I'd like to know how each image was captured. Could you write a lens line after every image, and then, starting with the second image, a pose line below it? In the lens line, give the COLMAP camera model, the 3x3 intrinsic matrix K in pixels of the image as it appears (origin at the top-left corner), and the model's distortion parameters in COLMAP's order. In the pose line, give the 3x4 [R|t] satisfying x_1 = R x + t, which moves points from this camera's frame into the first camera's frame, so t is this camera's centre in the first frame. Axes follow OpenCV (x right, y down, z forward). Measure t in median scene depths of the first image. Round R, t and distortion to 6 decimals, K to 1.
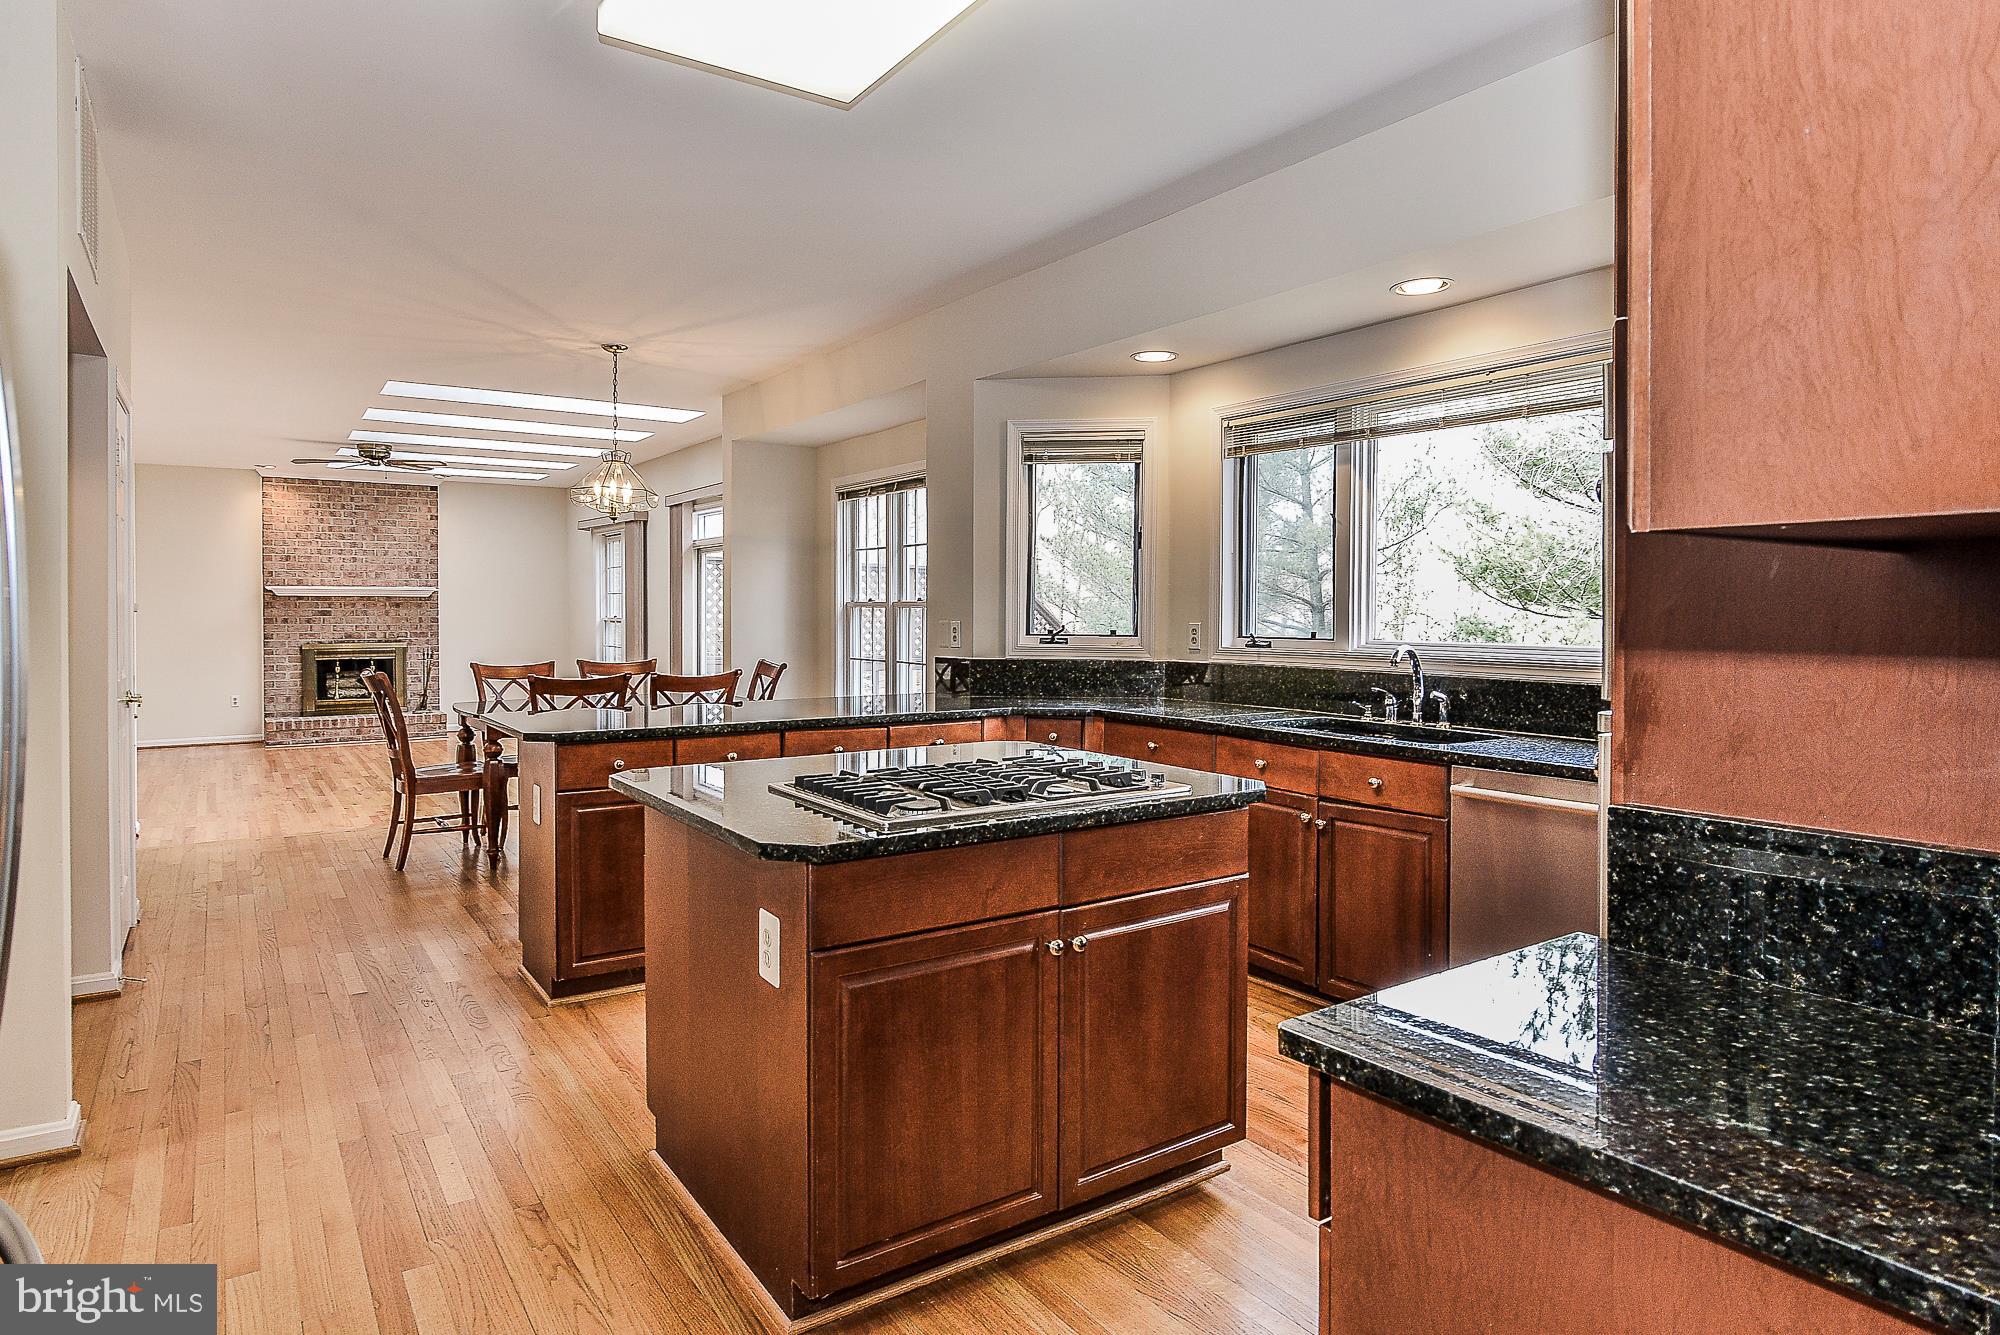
lens RADIAL K [[1114.7, 0, 973.2], [0, 1114.7, 623.9], [0, 0, 1]] dist [-0.002323, 0.002643]
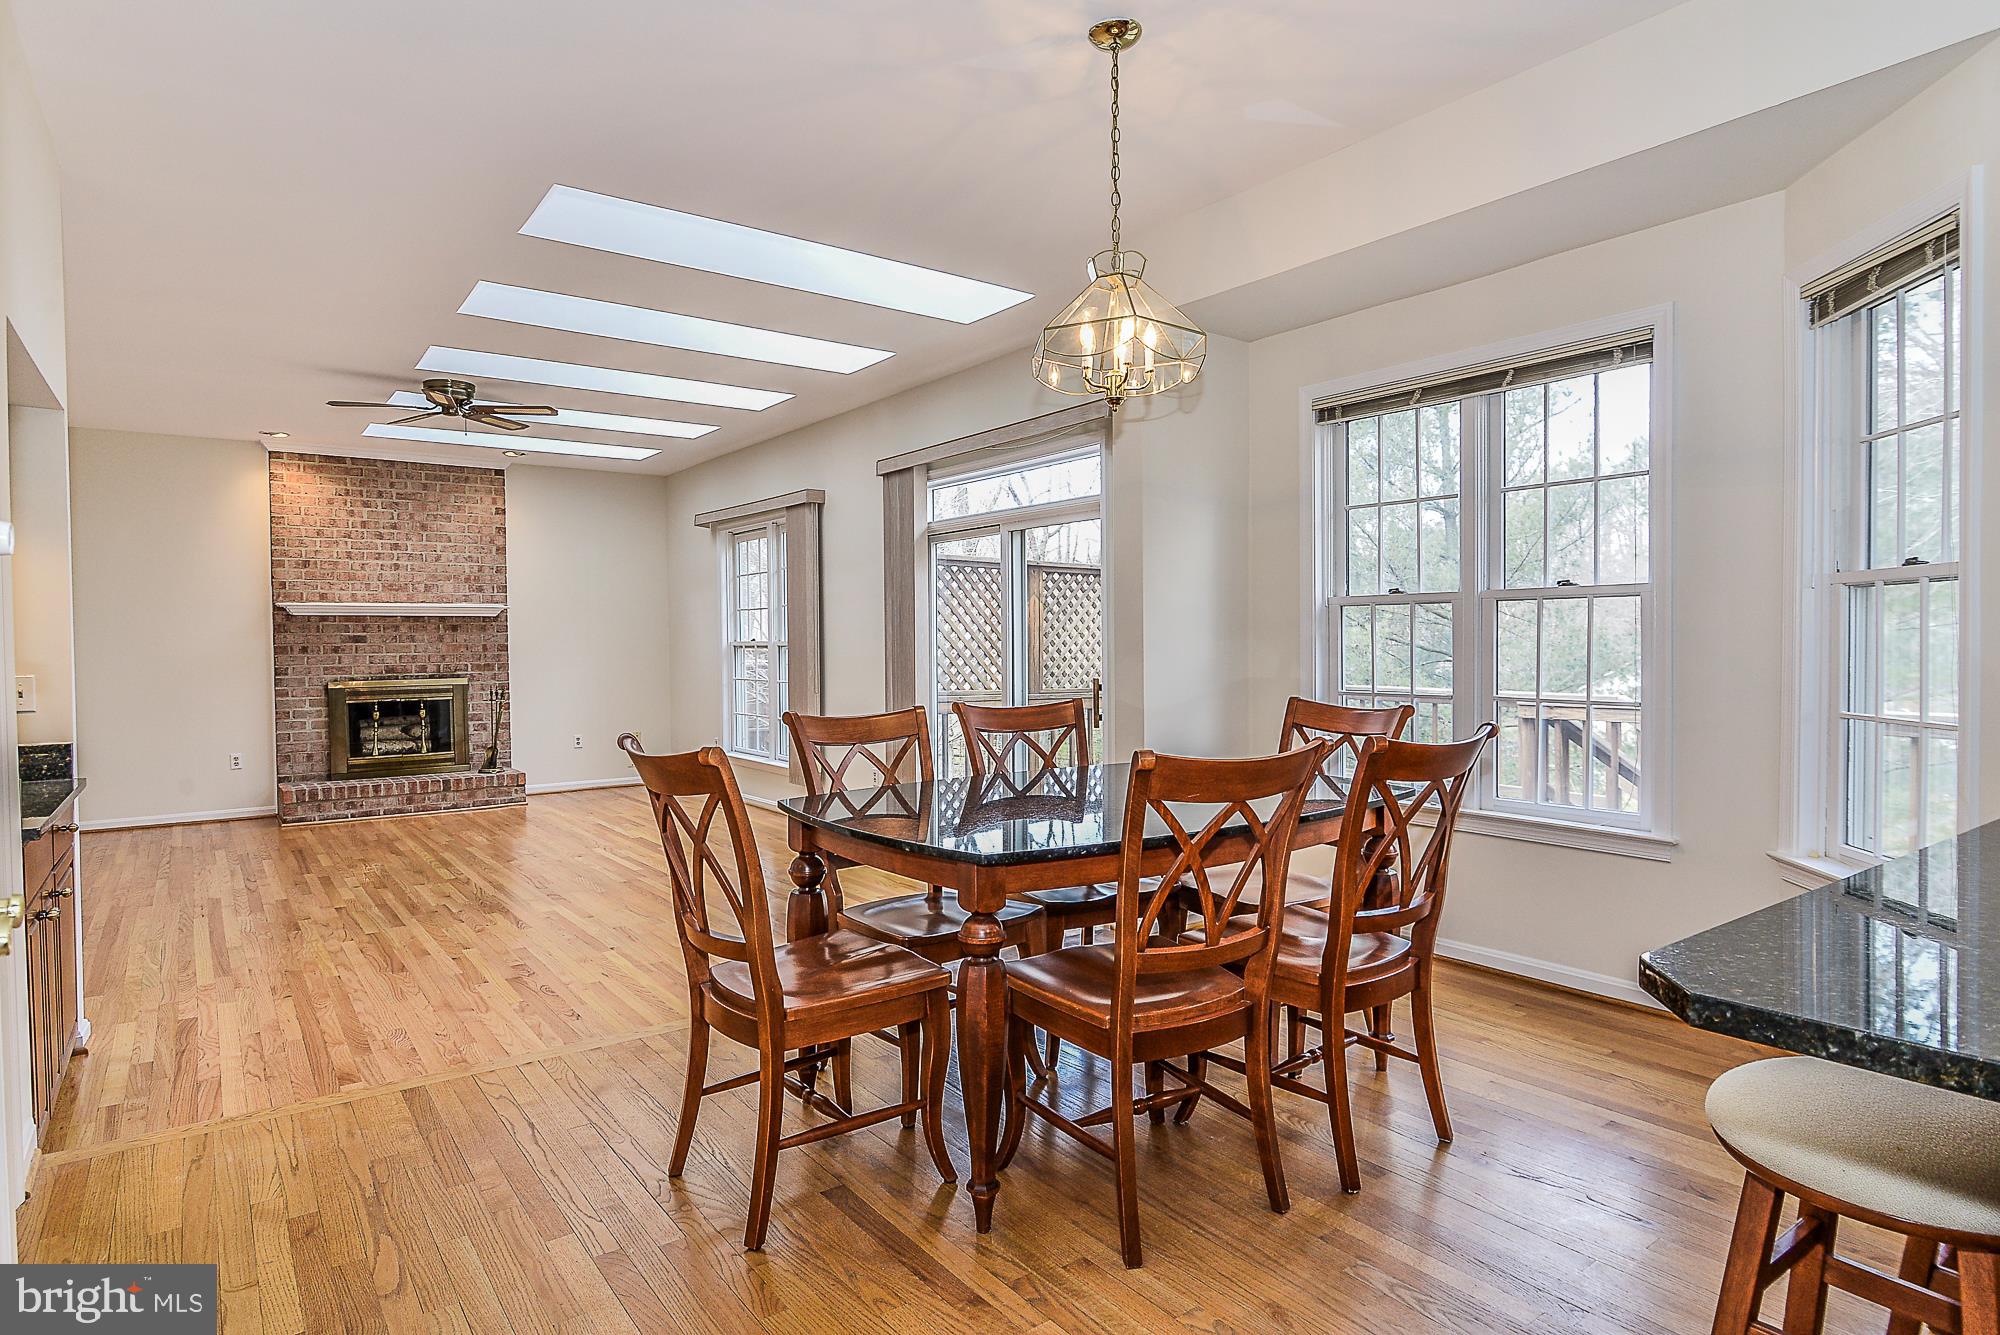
lens RADIAL K [[1114.7, 0, 1001.1], [0, 1114.7, 664.7], [0, 0, 1]] dist [-0.002323, 0.002643]
pose [[0.999423, -0.010864, 0.032169, -0.182732], [0.010575, 0.999902, 0.009132, 0.004953], [-0.032265, -0.008787, 0.999441, 0.252918]]
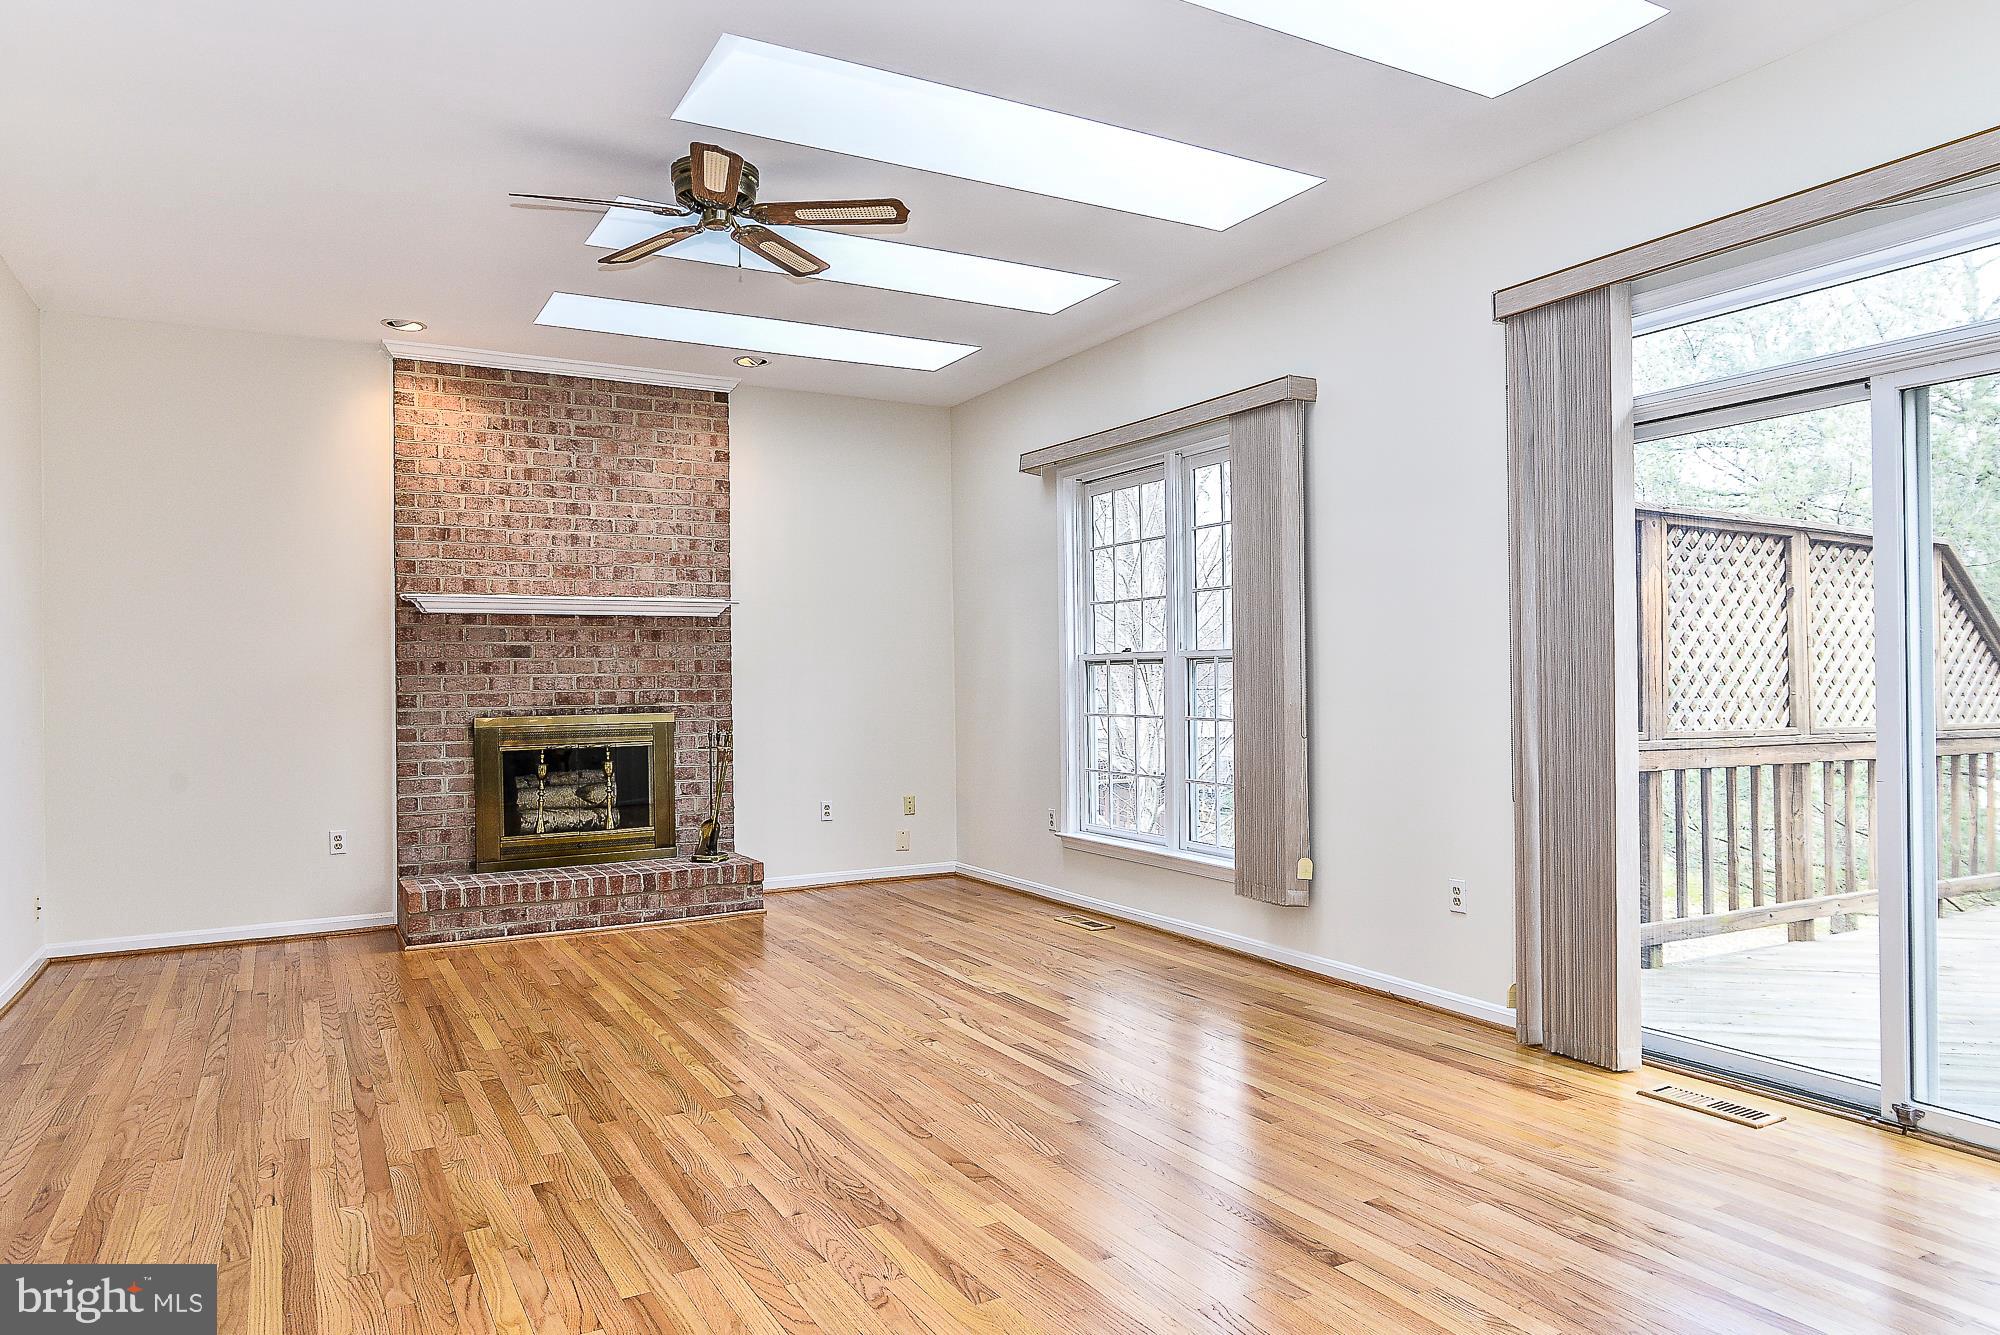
lens RADIAL K [[1319.3, 0, 1008.2], [0, 1319.3, 660.7], [0, 0, 1]] dist [0.017839, -0.001824]
pose [[0.995056, -0.013553, -0.098388, -0.322285], [0.011016, 0.999594, -0.026285, 0.011414], [0.098705, 0.025071, 0.994801, 0.465990]]
